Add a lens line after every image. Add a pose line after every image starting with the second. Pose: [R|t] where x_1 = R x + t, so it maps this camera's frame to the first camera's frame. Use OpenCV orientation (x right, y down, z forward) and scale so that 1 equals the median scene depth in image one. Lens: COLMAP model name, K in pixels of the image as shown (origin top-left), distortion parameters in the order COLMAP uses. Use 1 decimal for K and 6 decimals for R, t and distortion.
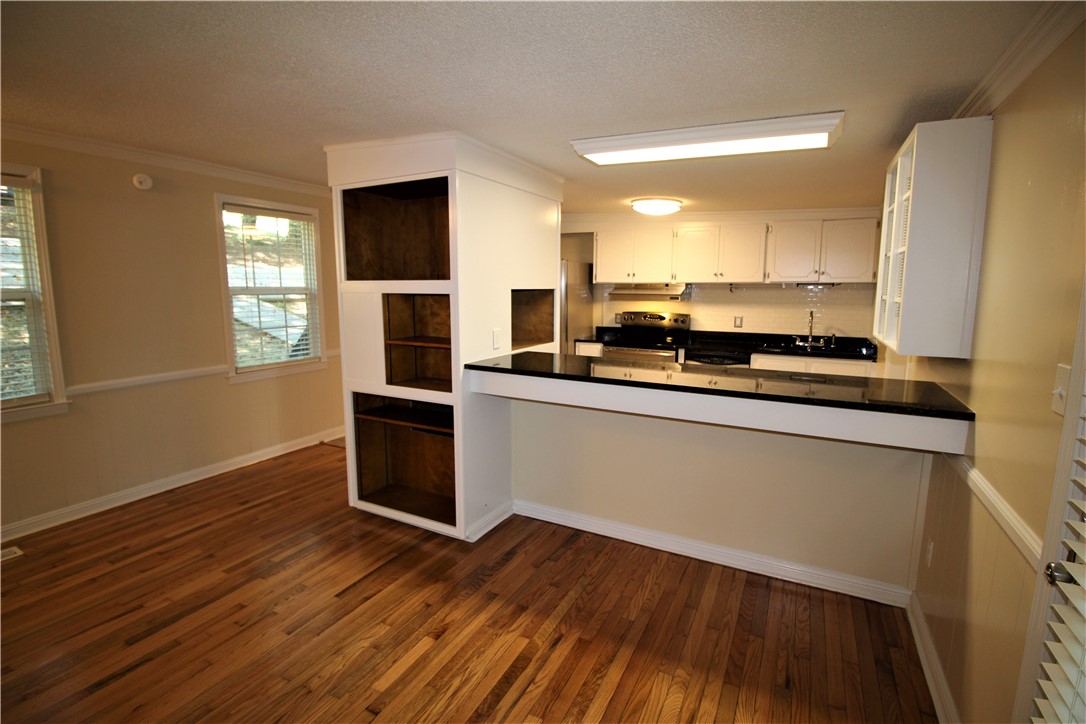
lens RADIAL K [[504.2, 0, 537.4], [0, 504.2, 355.8], [0, 0, 1]] dist [-0.000391, -0.013823]
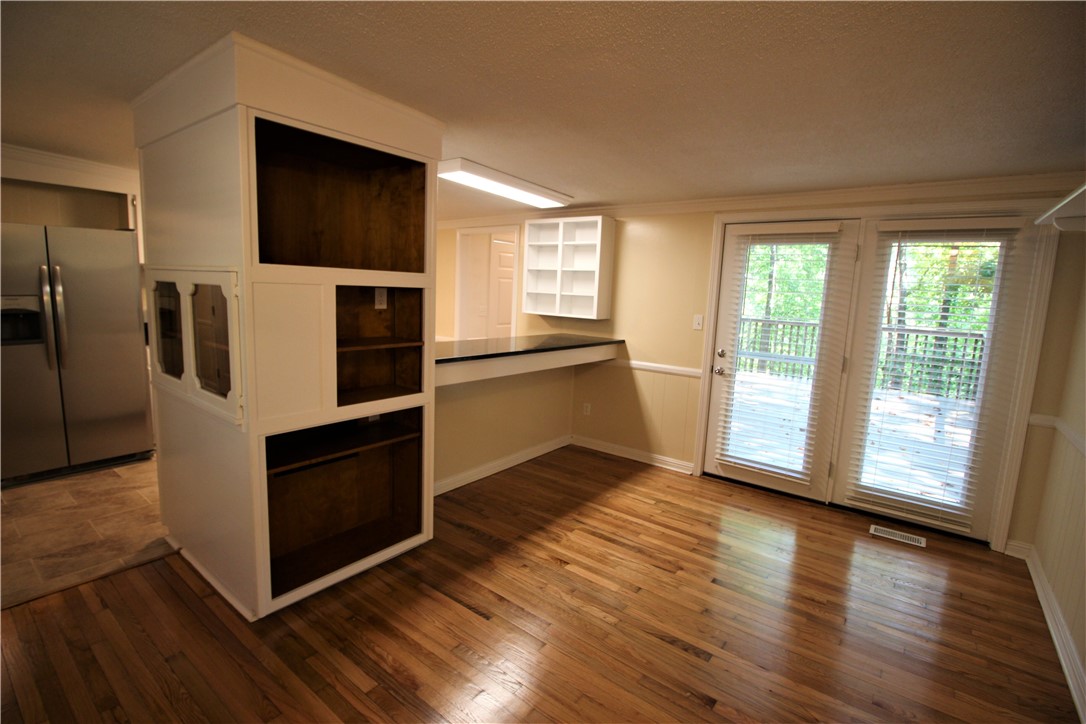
lens RADIAL K [[504.2, 0, 537.4], [0, 504.2, 355.8], [0, 0, 1]] dist [-0.000391, -0.013823]
pose [[0.167860, -0.126423, 0.977671, -1.041937], [0.092634, 0.989377, 0.112032, -0.080106], [-0.981449, 0.071759, 0.177788, 0.606957]]
